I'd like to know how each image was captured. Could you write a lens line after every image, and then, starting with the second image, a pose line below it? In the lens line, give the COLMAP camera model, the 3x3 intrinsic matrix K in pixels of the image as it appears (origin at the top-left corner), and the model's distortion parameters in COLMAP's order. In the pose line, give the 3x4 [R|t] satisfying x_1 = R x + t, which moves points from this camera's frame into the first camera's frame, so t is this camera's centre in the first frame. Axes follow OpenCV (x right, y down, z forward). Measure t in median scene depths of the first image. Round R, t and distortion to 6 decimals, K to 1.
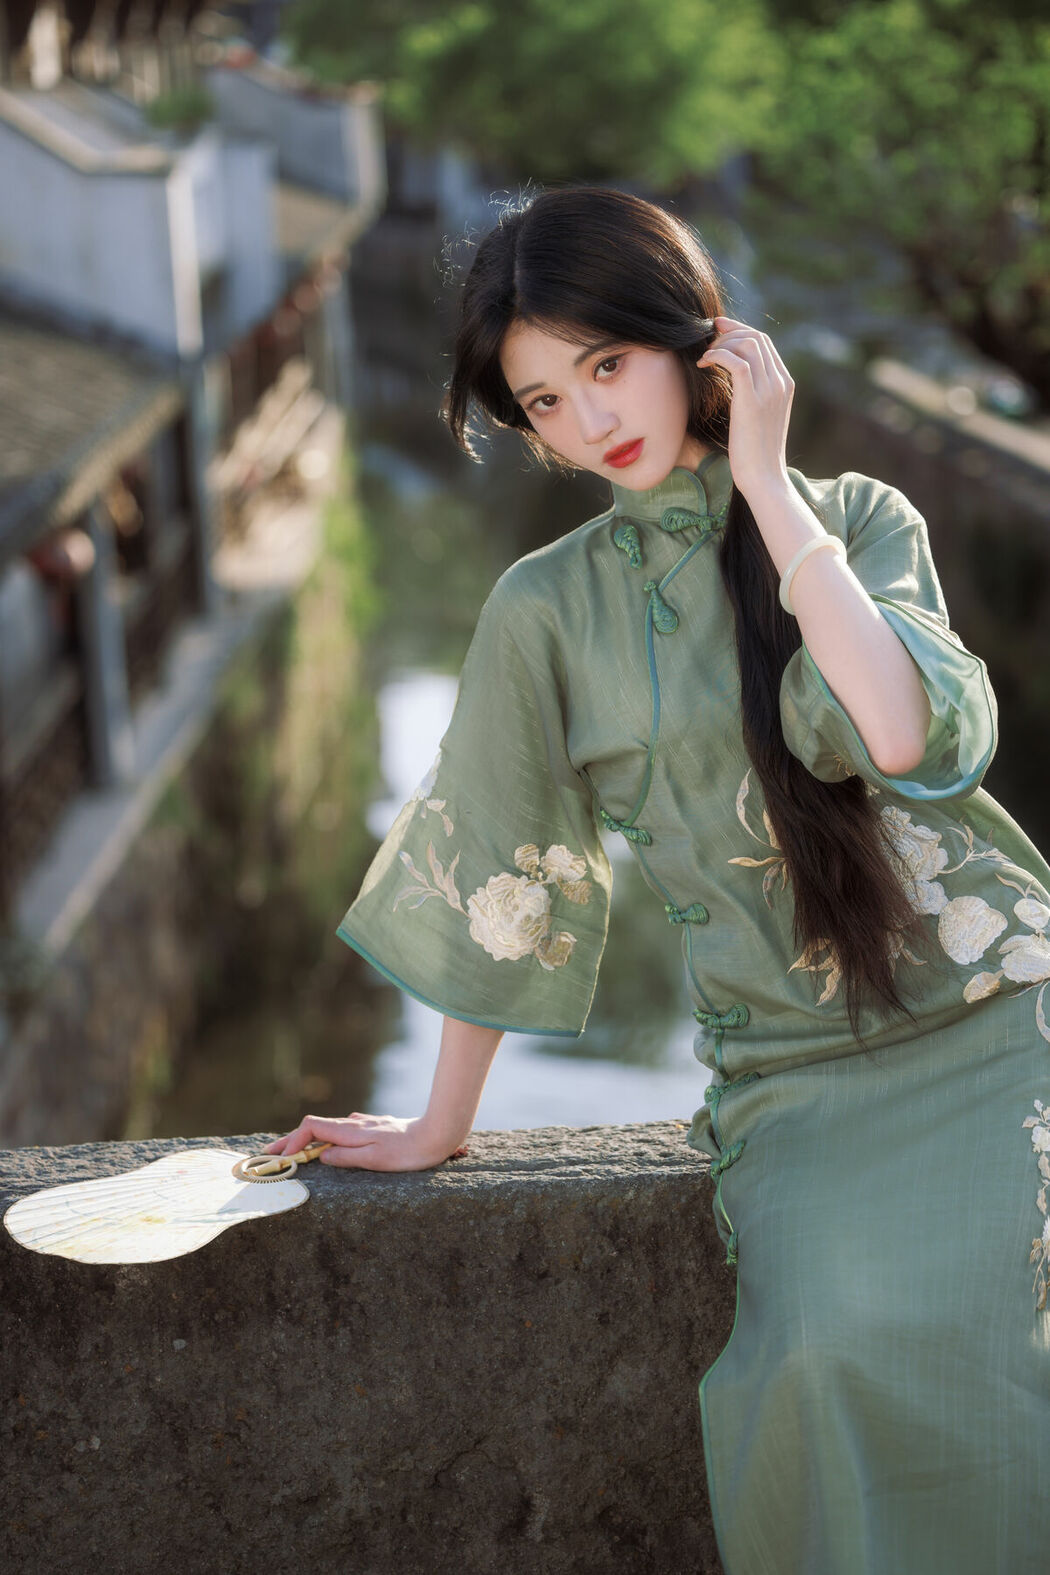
lens RADIAL K [[3495.0, 0, 525.0], [0, 3495.0, 787.5], [0, 0, 1]] dist [-0.107778, -0.046303]
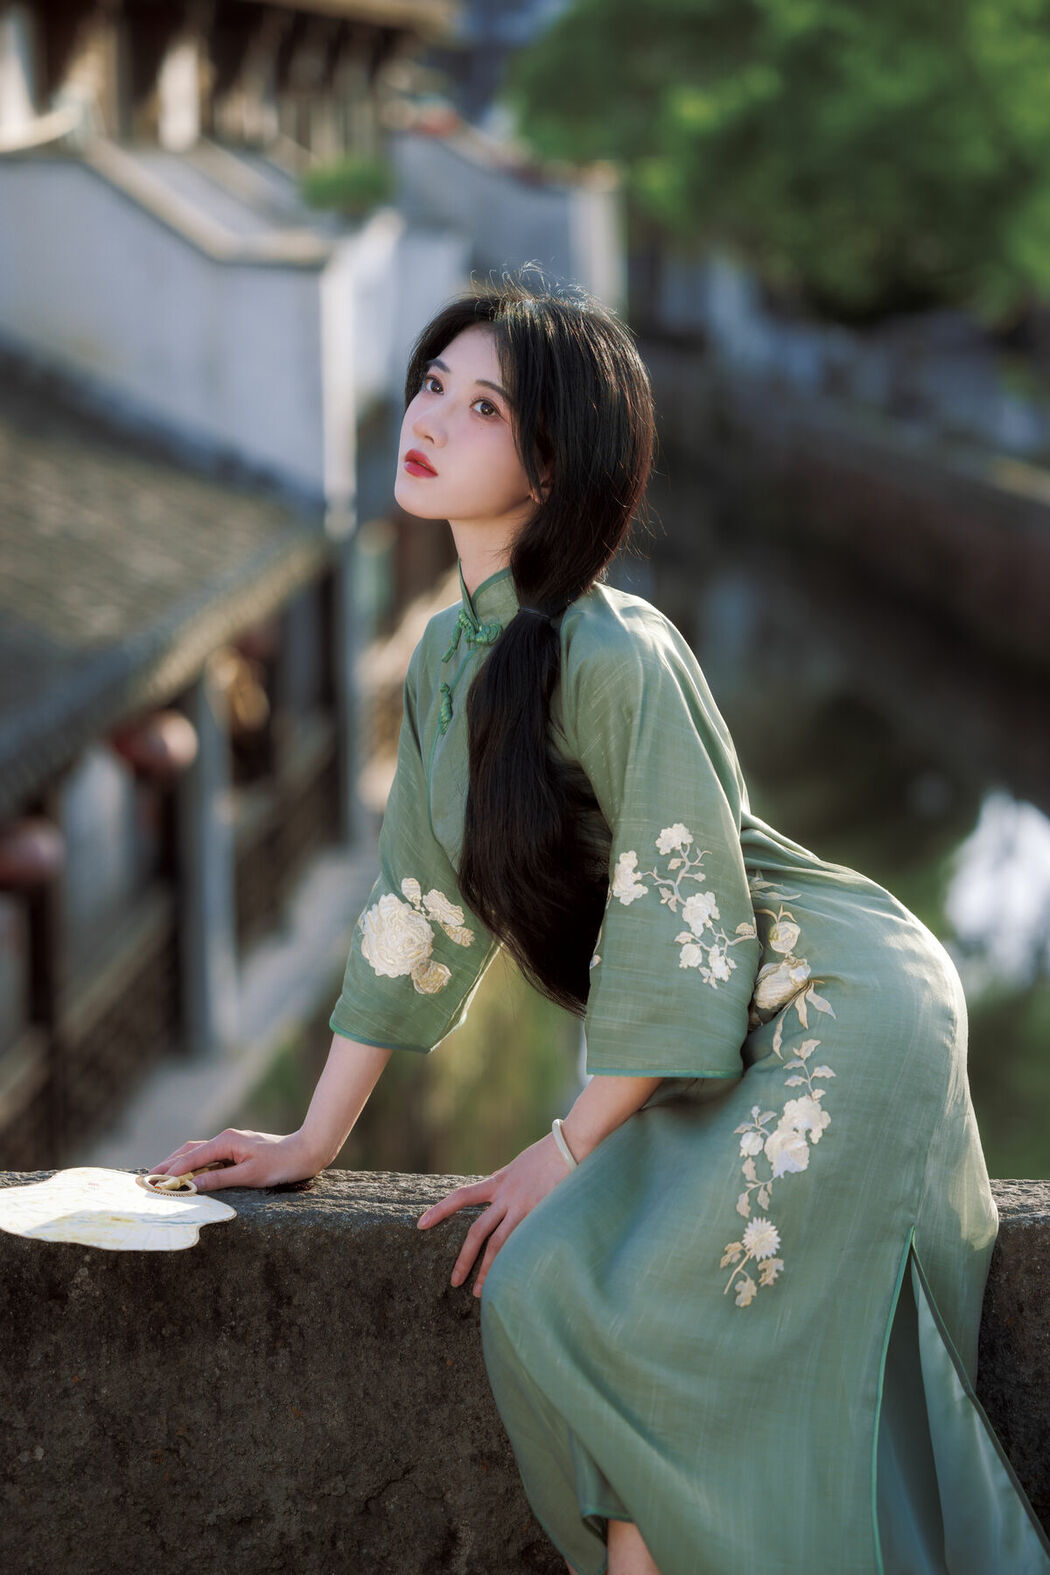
lens RADIAL K [[4871.4, 0, 525.0], [0, 4871.4, 787.5], [0, 0, 1]] dist [-0.008082, 5.503723]
pose [[0.996787, 0.049621, -0.062881, 0.100756], [-0.054070, 0.995998, -0.071159, 0.087121], [0.059099, 0.074331, 0.995481, -0.446591]]
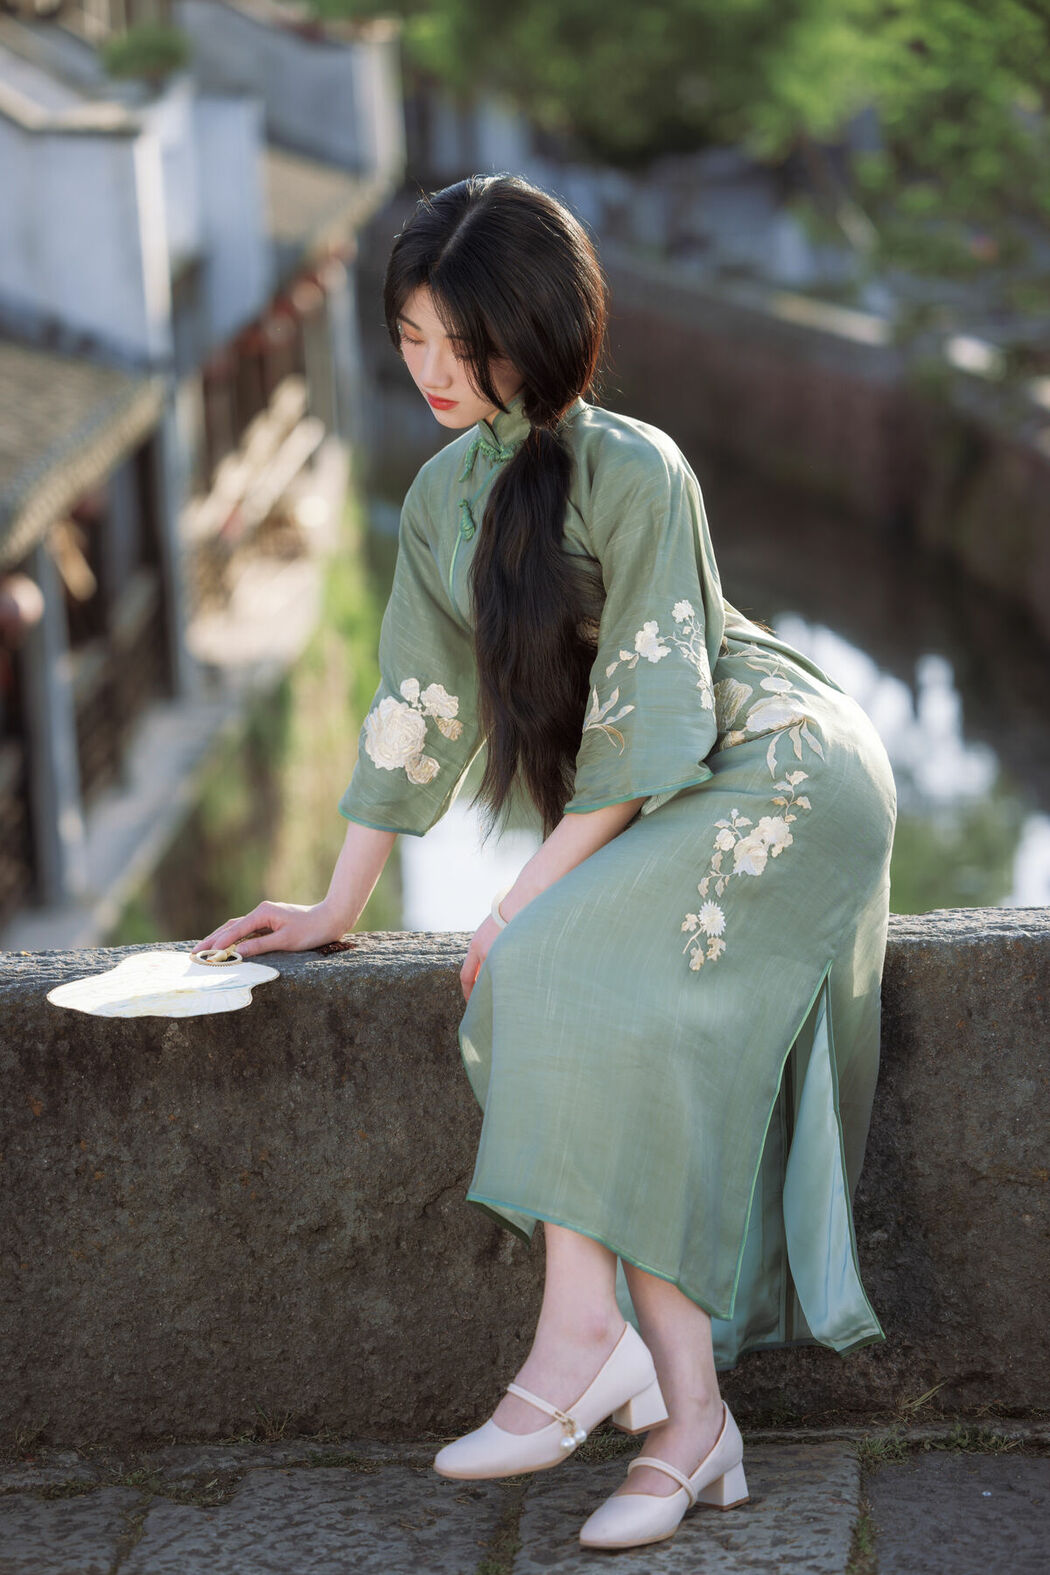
lens RADIAL K [[4871.4, 0, 525.0], [0, 4871.4, 787.5], [0, 0, 1]] dist [-0.008082, 5.503723]
pose [[0.999866, 0.000940, -0.016323, 0.036906], [-0.001618, 0.999134, -0.041570, 0.121206], [0.016270, 0.041591, 0.999002, -0.698905]]
